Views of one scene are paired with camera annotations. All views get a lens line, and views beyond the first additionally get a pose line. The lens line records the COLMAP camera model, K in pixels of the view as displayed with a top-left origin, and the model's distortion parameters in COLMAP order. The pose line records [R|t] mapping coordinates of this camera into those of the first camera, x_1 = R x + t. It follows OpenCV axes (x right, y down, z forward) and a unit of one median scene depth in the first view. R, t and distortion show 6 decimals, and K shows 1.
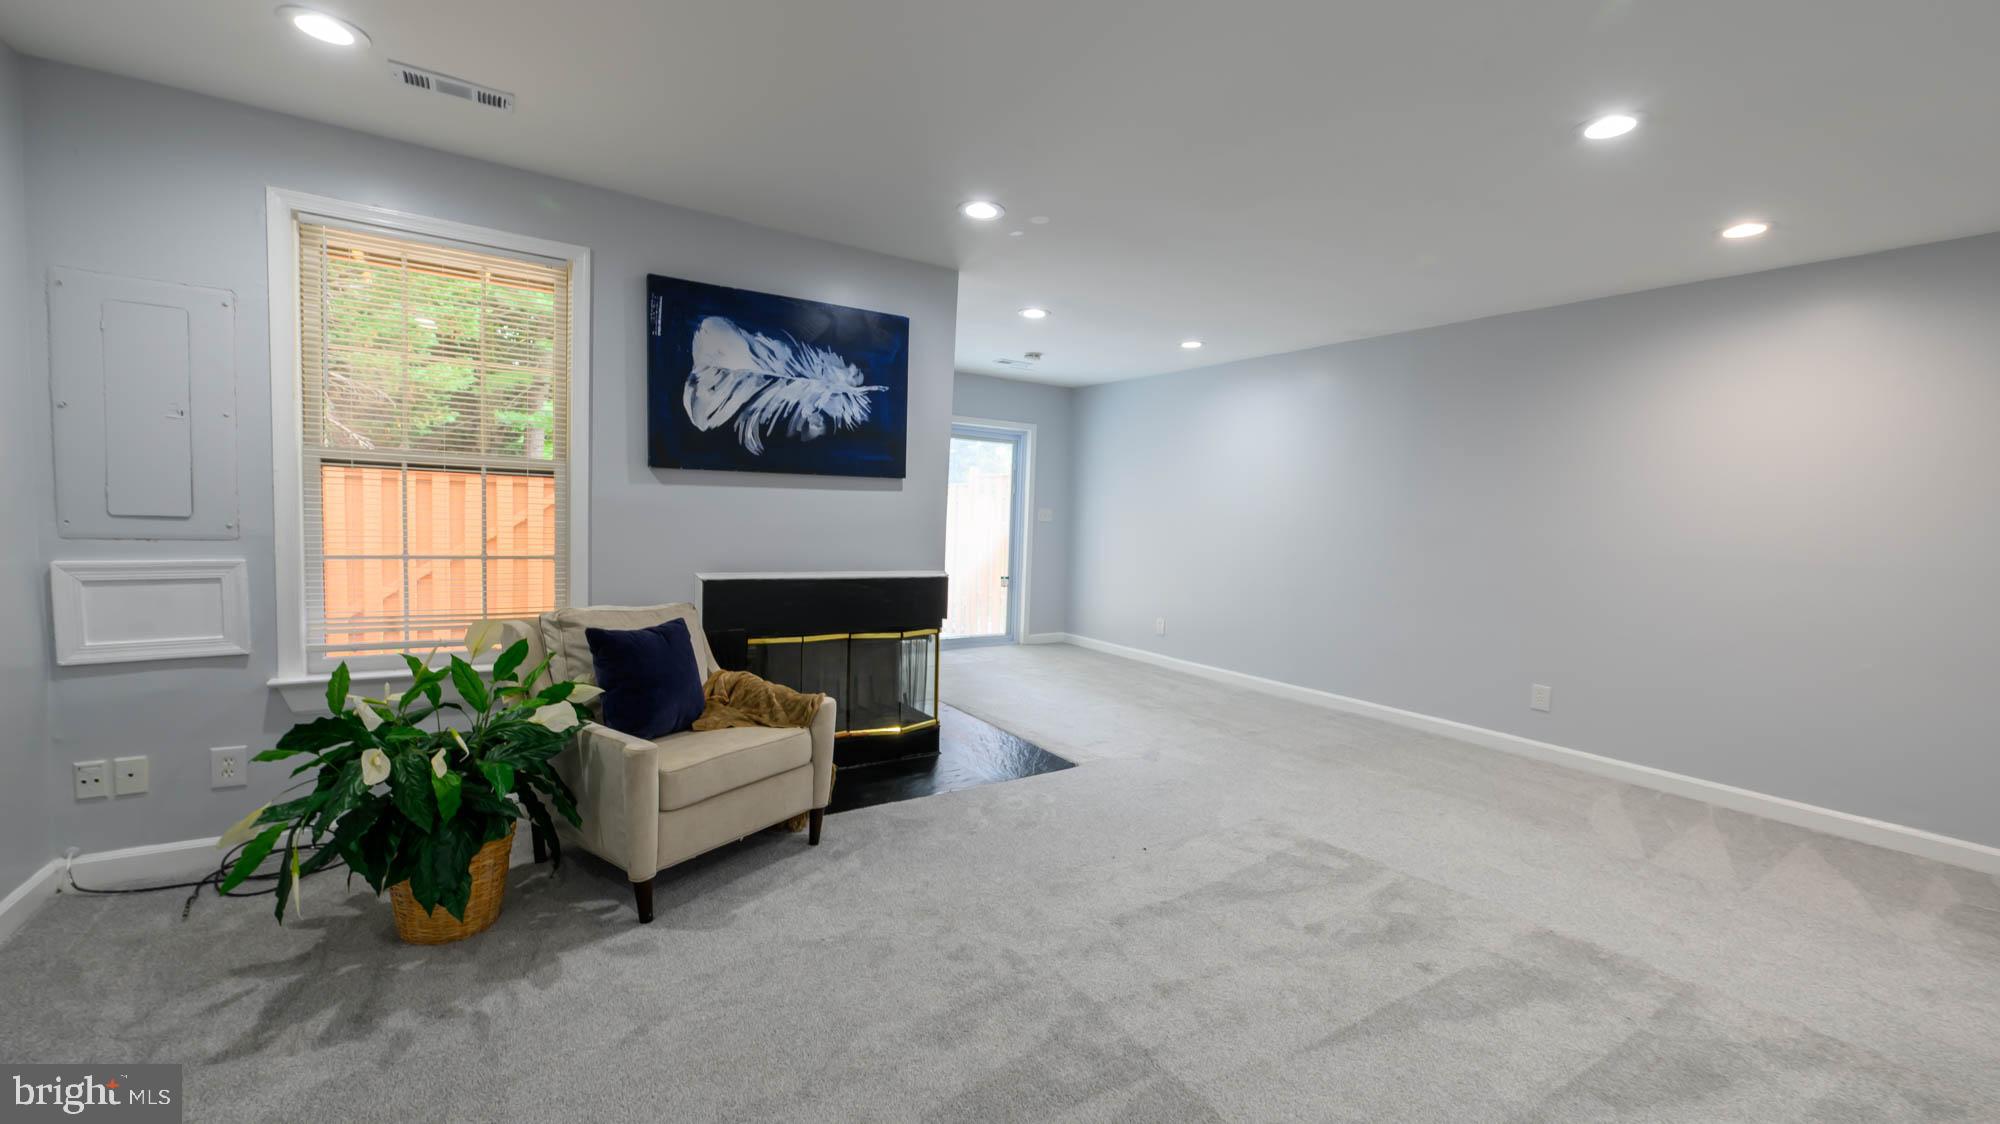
lens RADIAL K [[837.4, 0, 999.0], [0, 837.4, 571.2], [0, 0, 1]] dist [0.000932, 0.000152]
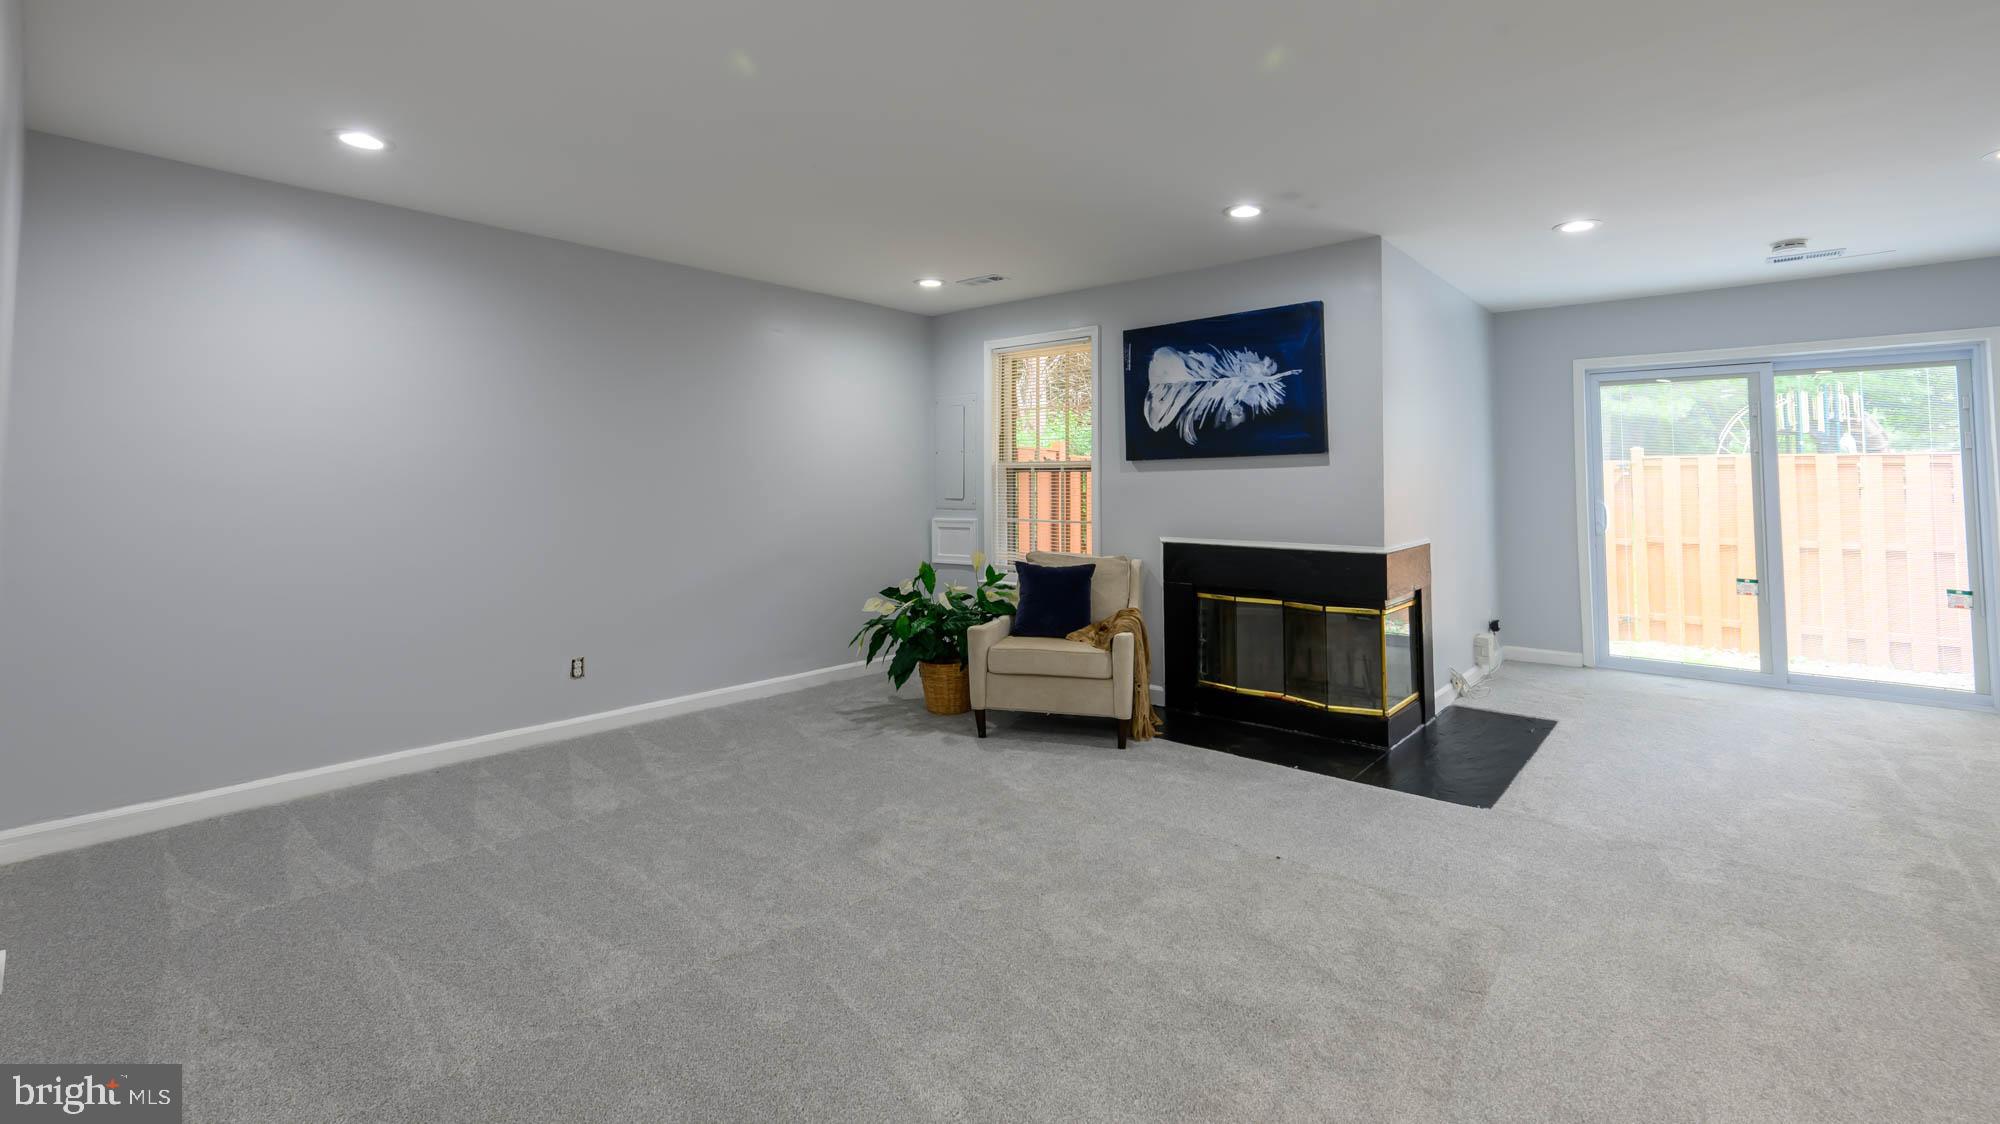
lens RADIAL K [[844.2, 0, 990.9], [0, 844.2, 442.5], [0, 0, 1]] dist [-0.000676, -0.000021]
pose [[0.241008, -0.083068, -0.966962, 0.865905], [-0.056773, 0.993417, -0.099491, 0.002009], [0.968861, 0.078876, 0.234706, 0.399995]]
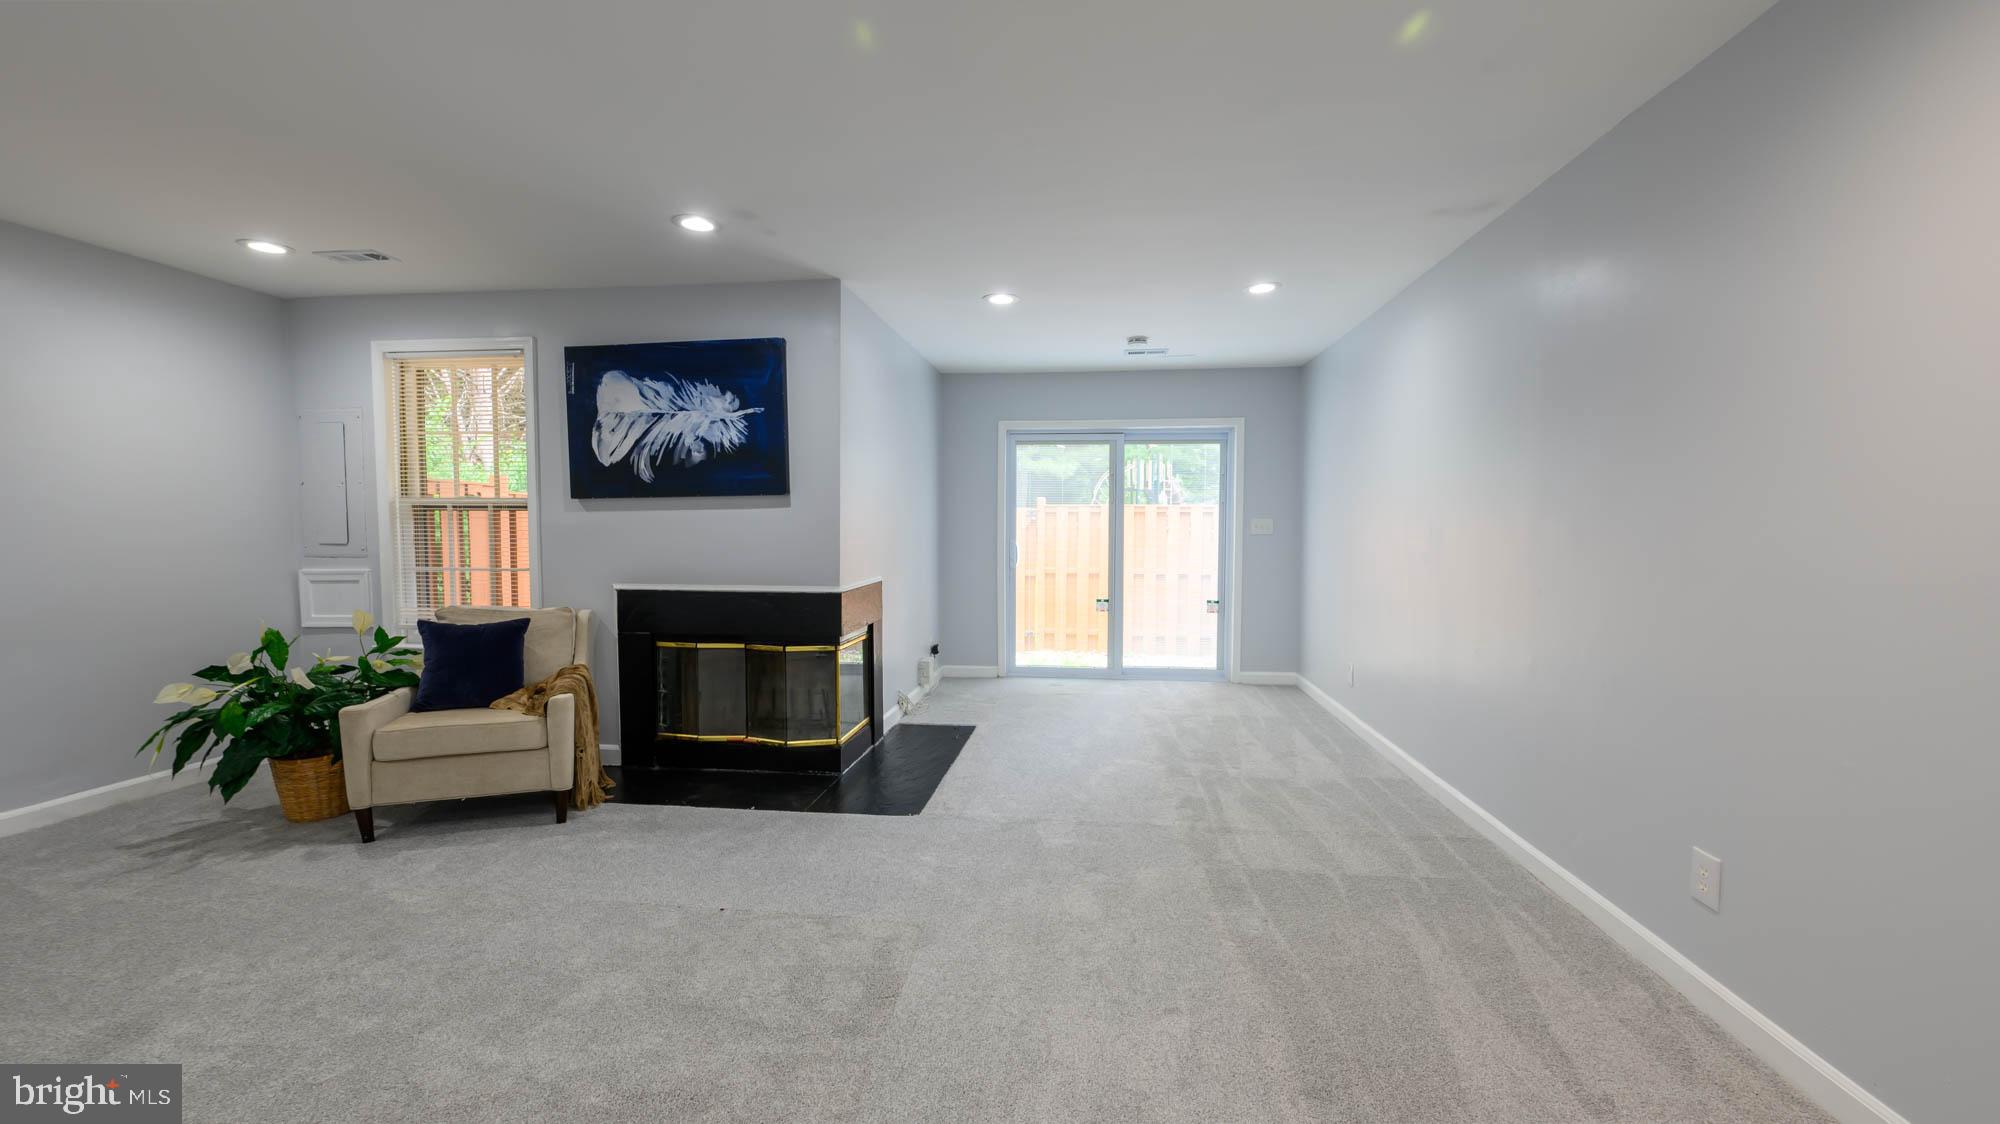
lens RADIAL K [[818.6, 0, 995.5], [0, 818.6, 570.1], [0, 0, 1]] dist [-0.001188, -0.000090]
pose [[0.741728, 0.001689, -0.670699, 0.819154], [-0.021229, 0.999555, -0.020959, -0.004204], [0.670365, 0.029784, 0.741434, 0.480804]]
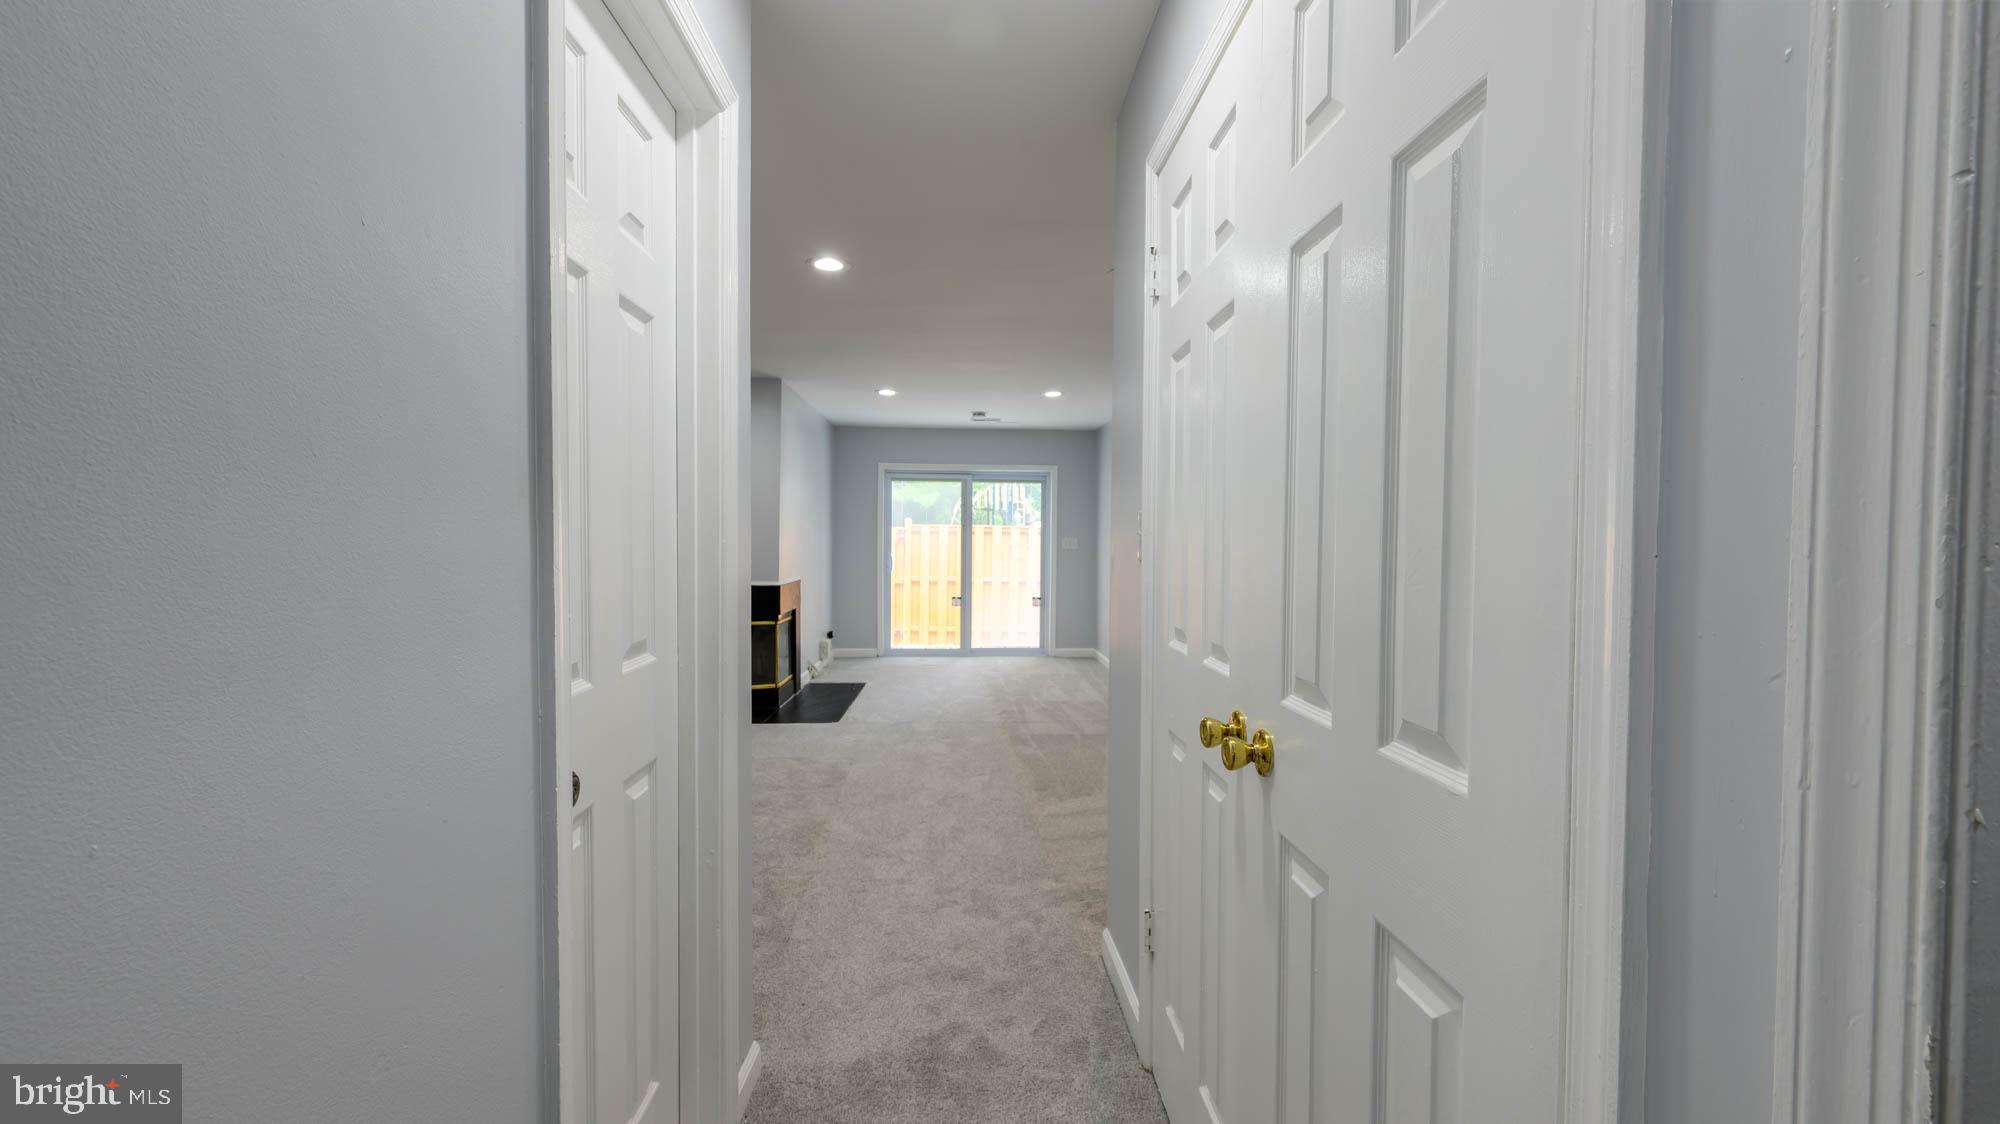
lens RADIAL K [[851.2, 0, 994.3], [0, 851.2, 564.8], [0, 0, 1]] dist [0.000674, 0.000043]
pose [[0.841603, -0.015007, -0.539888, 1.218501], [-0.015588, 0.998523, -0.052055, 0.048870], [0.539871, 0.052225, 0.840126, -0.053265]]
